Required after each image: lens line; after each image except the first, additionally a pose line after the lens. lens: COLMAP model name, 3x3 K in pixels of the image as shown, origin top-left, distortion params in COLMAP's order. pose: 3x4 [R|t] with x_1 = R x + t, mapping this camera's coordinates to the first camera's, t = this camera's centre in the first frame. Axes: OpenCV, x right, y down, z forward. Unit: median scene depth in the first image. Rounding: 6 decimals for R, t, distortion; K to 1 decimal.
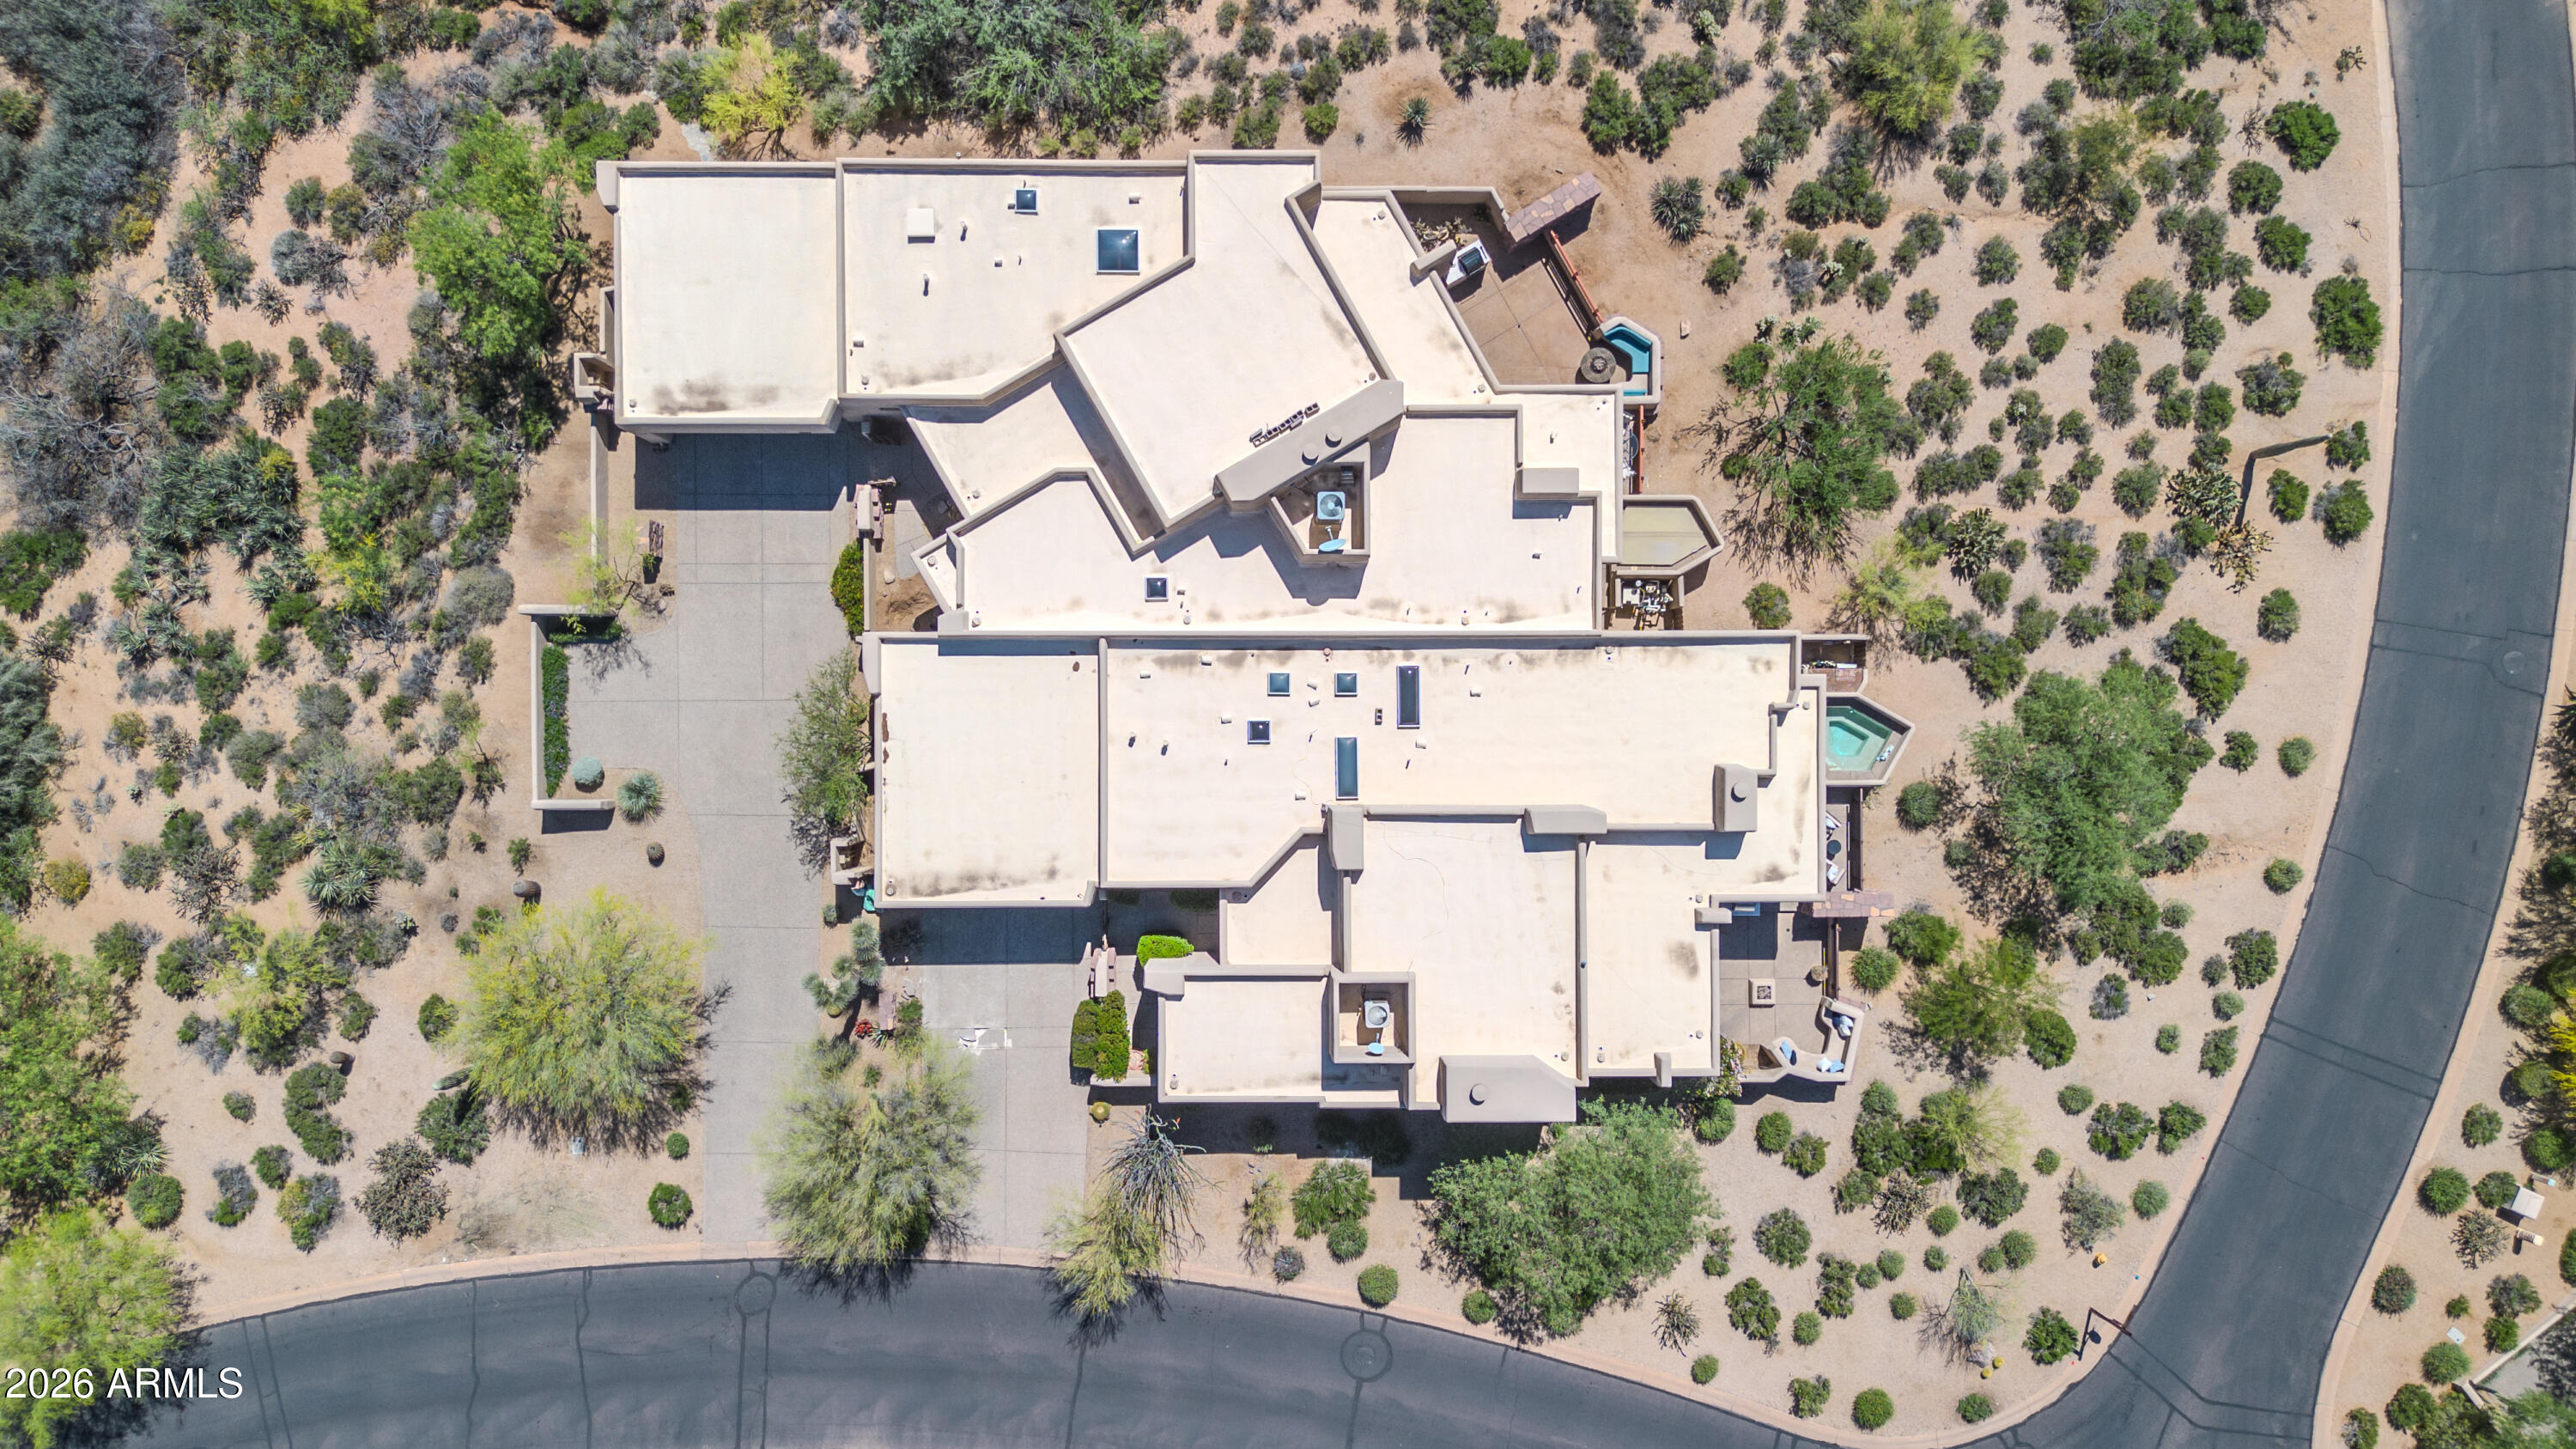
lens RADIAL K [[1826.1, 0, 1288.0], [0, 1826.1, 724.5], [0, 0, 1]] dist [0.056305, -0.057142]
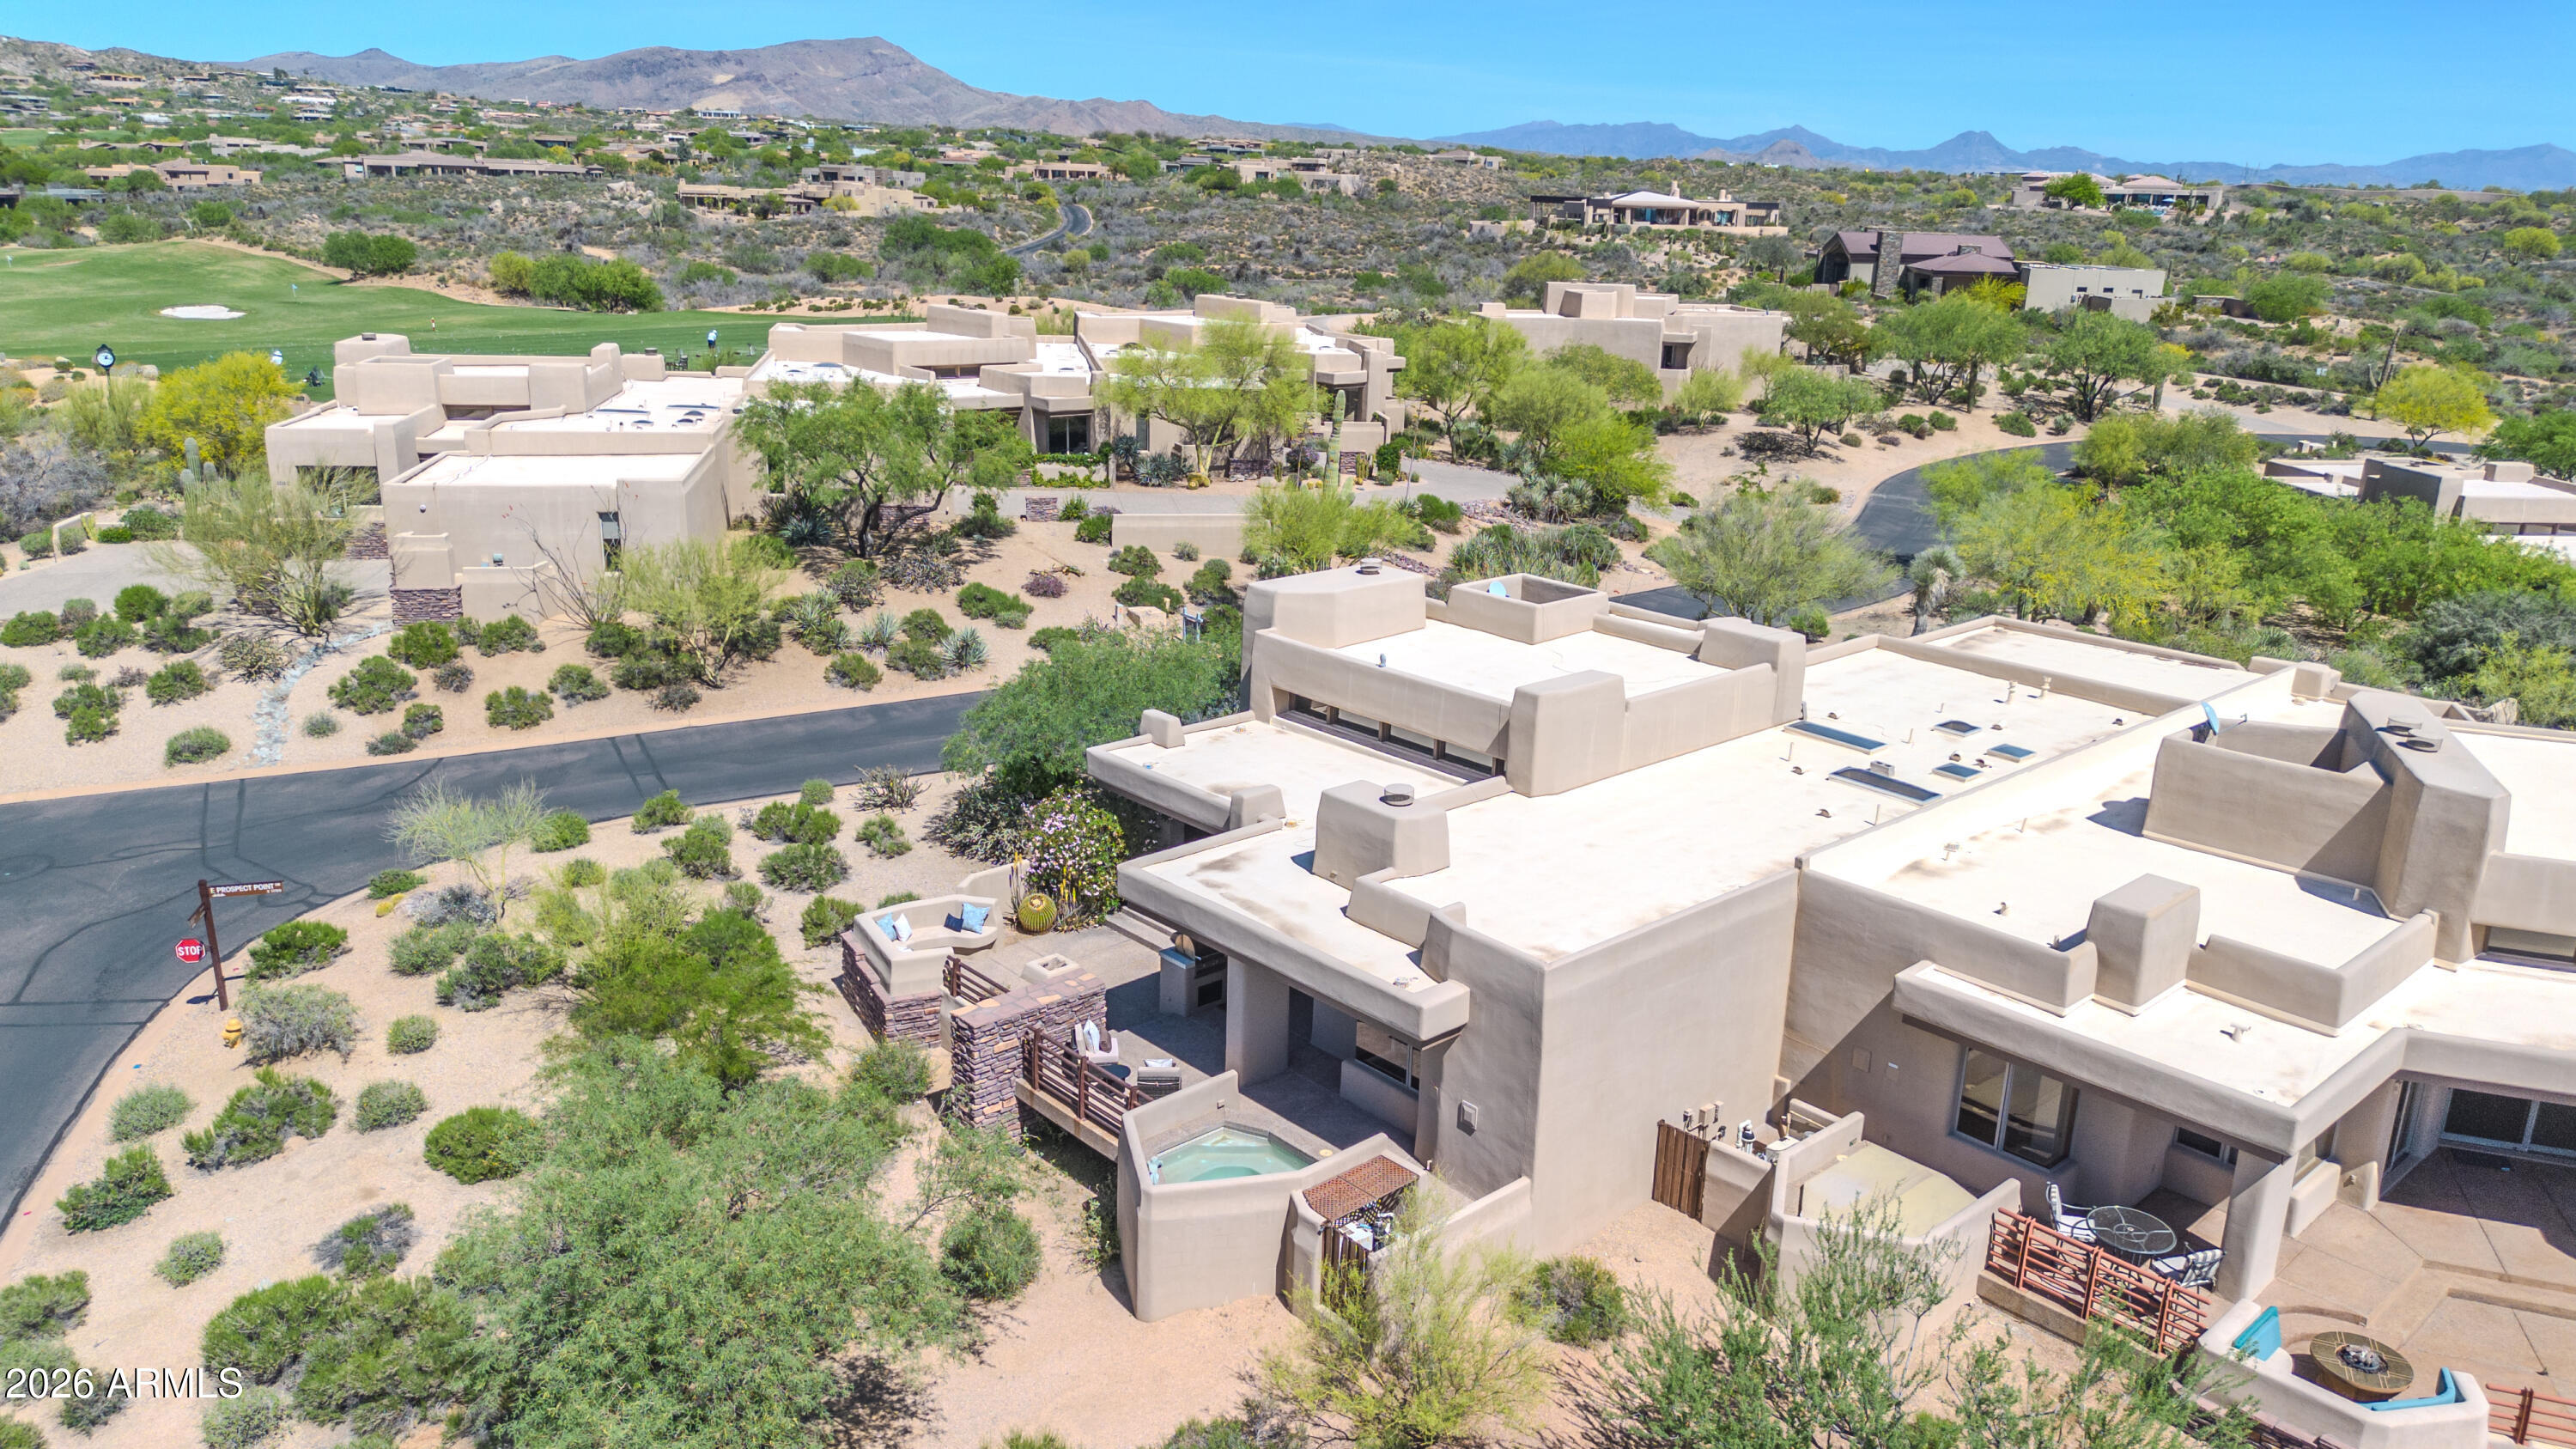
lens RADIAL K [[1826.1, 0, 1288.0], [0, 1826.1, 724.5], [0, 0, 1]] dist [0.056305, -0.057142]
pose [[-0.738565, 0.157643, -0.655492, 0.567552], [-0.672942, -0.231321, 0.702595, -0.283845], [-0.040870, 0.960020, 0.276931, 0.760848]]
